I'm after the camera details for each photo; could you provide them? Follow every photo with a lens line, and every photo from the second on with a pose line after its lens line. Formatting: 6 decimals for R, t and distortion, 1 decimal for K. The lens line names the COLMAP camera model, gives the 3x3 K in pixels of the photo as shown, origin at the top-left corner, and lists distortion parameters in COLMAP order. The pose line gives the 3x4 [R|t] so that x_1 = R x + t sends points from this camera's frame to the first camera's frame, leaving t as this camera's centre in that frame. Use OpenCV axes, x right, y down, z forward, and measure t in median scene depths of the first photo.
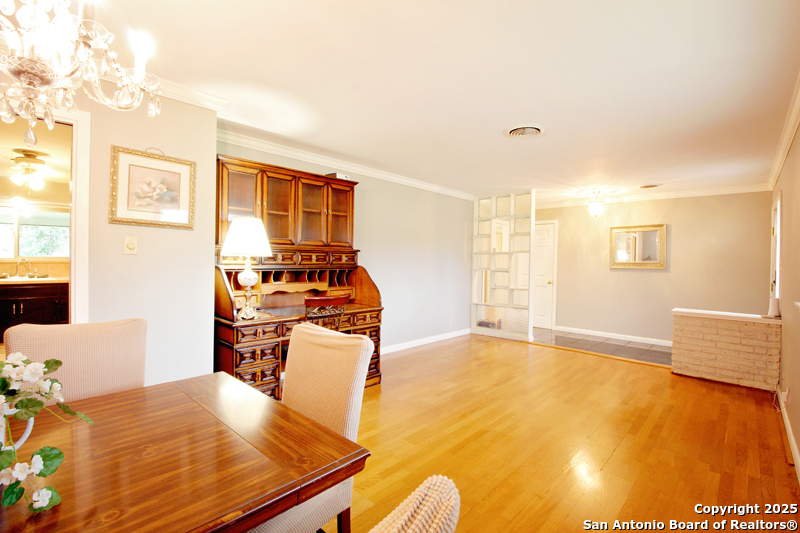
lens RADIAL K [[370.7, 0, 408.0], [0, 370.7, 263.5], [0, 0, 1]] dist [-0.002148, -0.010546]
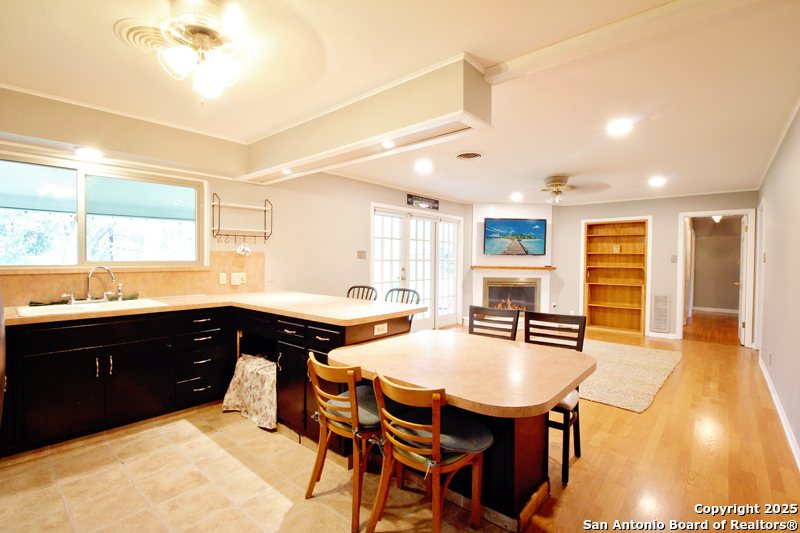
lens RADIAL K [[370.7, 0, 406.7], [0, 370.7, 263.4], [0, 0, 1]] dist [-0.002148, -0.010546]
pose [[0.999348, -0.008750, 0.035034, -0.614749], [0.008512, 0.999940, 0.006926, -0.015518], [-0.035093, -0.006623, 0.999362, 0.441418]]
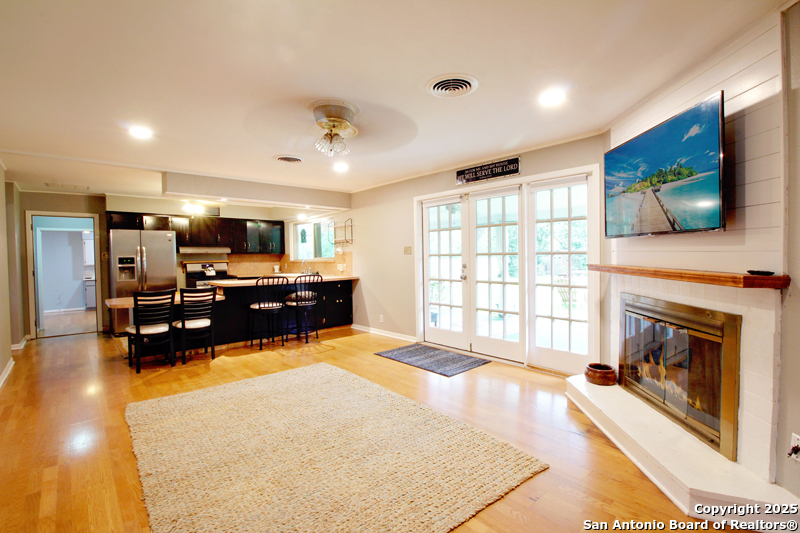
lens RADIAL K [[370.7, 0, 405.6], [0, 370.7, 262.1], [0, 0, 1]] dist [-0.002148, -0.010546]
pose [[-0.095666, 0.004269, -0.995404, 0.274101], [0.008095, 0.999961, 0.003511, -0.004517], [0.995381, -0.007722, -0.095697, 1.461048]]
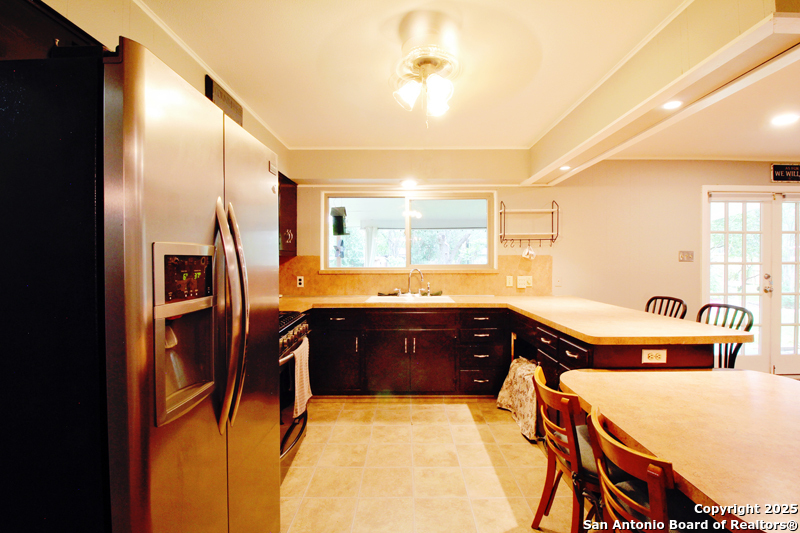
lens RADIAL K [[370.7, 0, 407.1], [0, 370.7, 264.6], [0, 0, 1]] dist [-0.002148, -0.010546]
pose [[0.677115, -0.008763, -0.735825, -0.536410], [0.005847, 0.999962, -0.006529, -0.014506], [0.735854, 0.000118, 0.677140, 0.502033]]
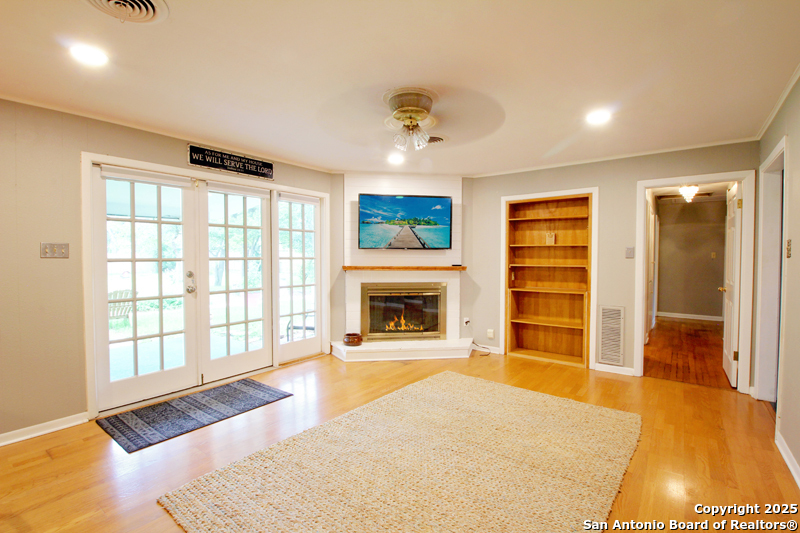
lens RADIAL K [[370.7, 0, 406.9], [0, 370.7, 262.3], [0, 0, 1]] dist [-0.002148, -0.010546]
pose [[0.994463, -0.020007, 0.103168, -0.283075], [0.018364, 0.999689, 0.016851, -0.016207], [-0.103473, -0.014863, 0.994521, 0.846364]]
